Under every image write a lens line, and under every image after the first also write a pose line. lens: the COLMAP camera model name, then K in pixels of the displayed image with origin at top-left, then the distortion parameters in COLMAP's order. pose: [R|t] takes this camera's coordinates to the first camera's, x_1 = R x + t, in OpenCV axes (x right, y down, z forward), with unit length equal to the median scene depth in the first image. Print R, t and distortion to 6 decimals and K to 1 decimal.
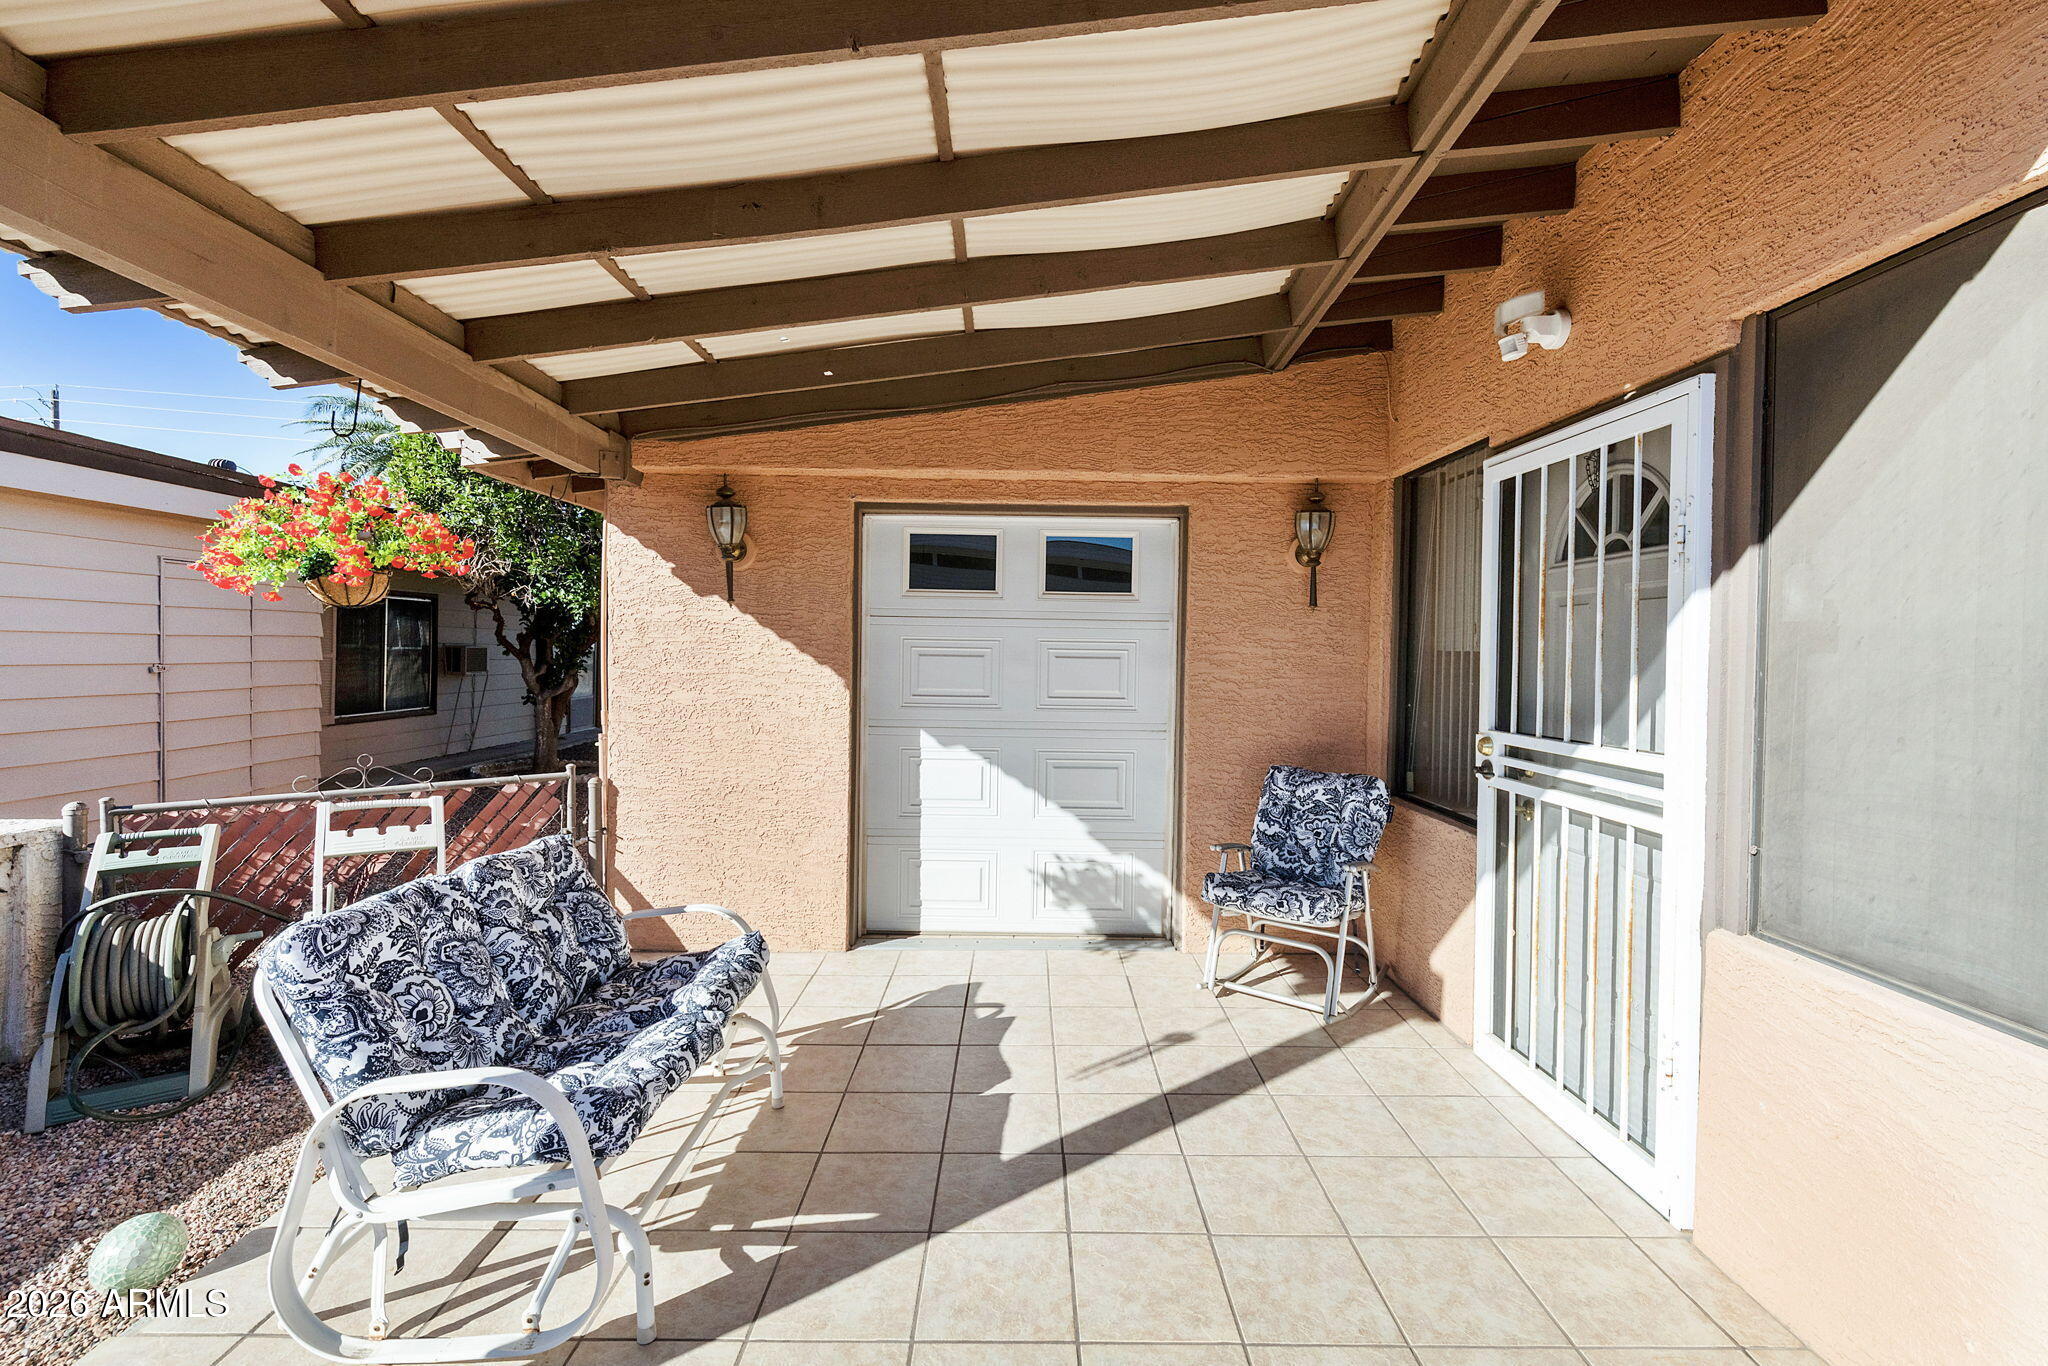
lens RADIAL K [[892.6, 0, 1024.0], [0, 892.6, 683.0], [0, 0, 1]] dist [-0.001466, -0.000840]
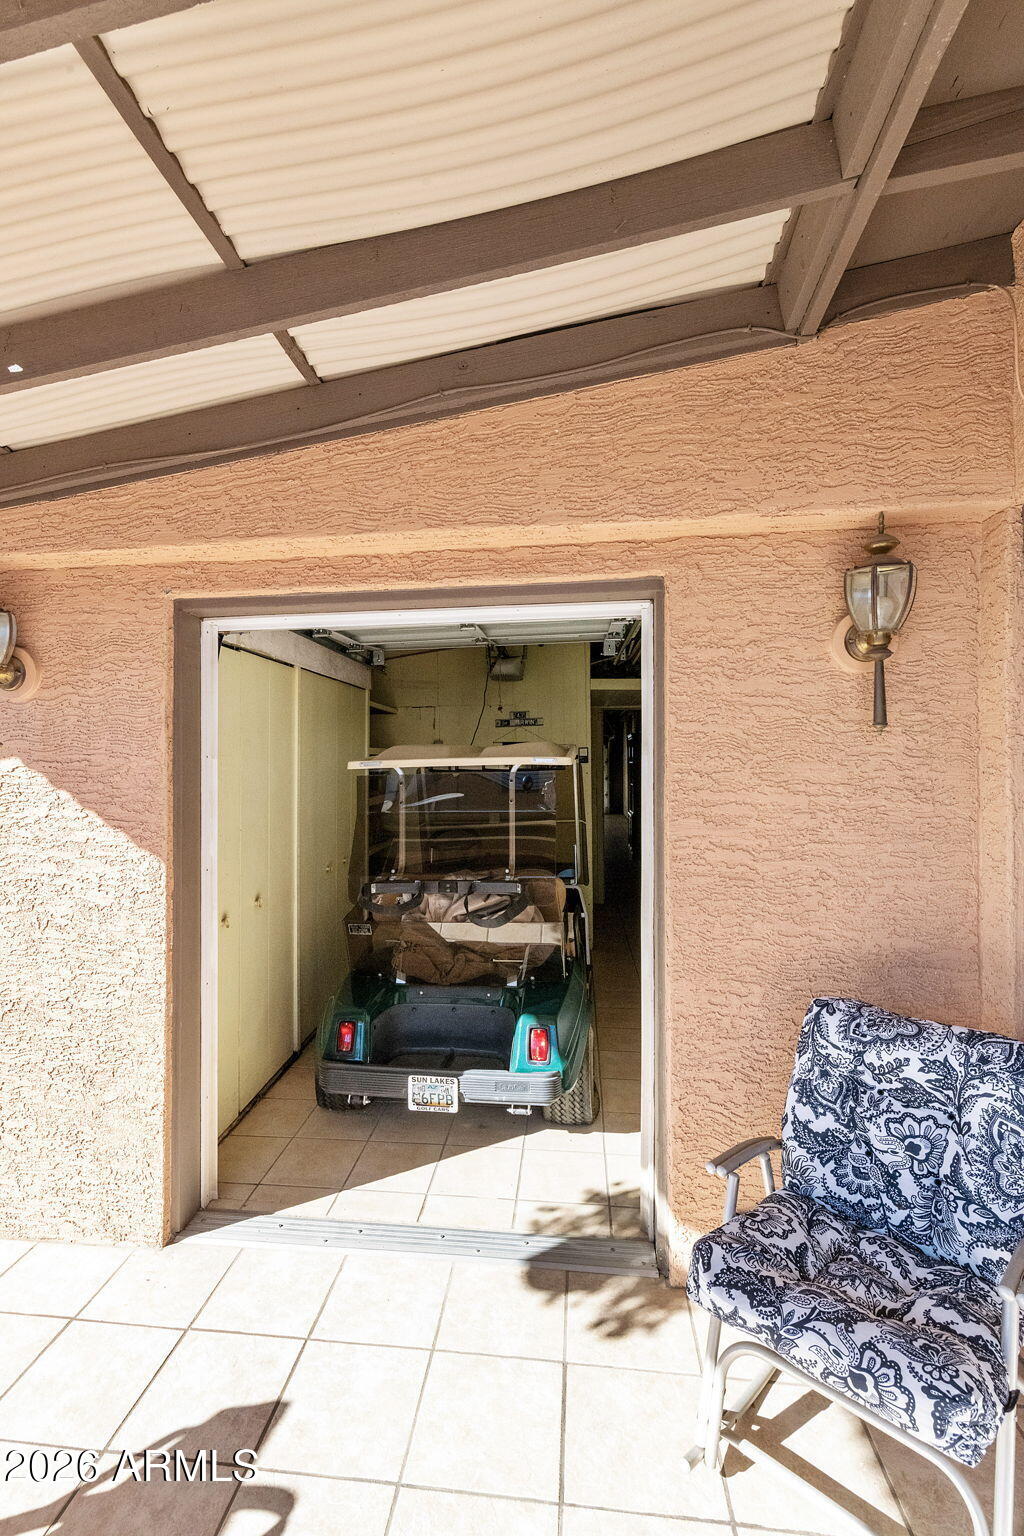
lens RADIAL K [[669.5, 0, 473.1], [0, 669.5, 772.2], [0, 0, 1]] dist [-0.001466, -0.000840]
pose [[0.986328, -0.020661, -0.163491, 0.129841], [0.017087, 0.999584, -0.023239, -0.050184], [0.163903, 0.020127, 0.986271, 0.523688]]
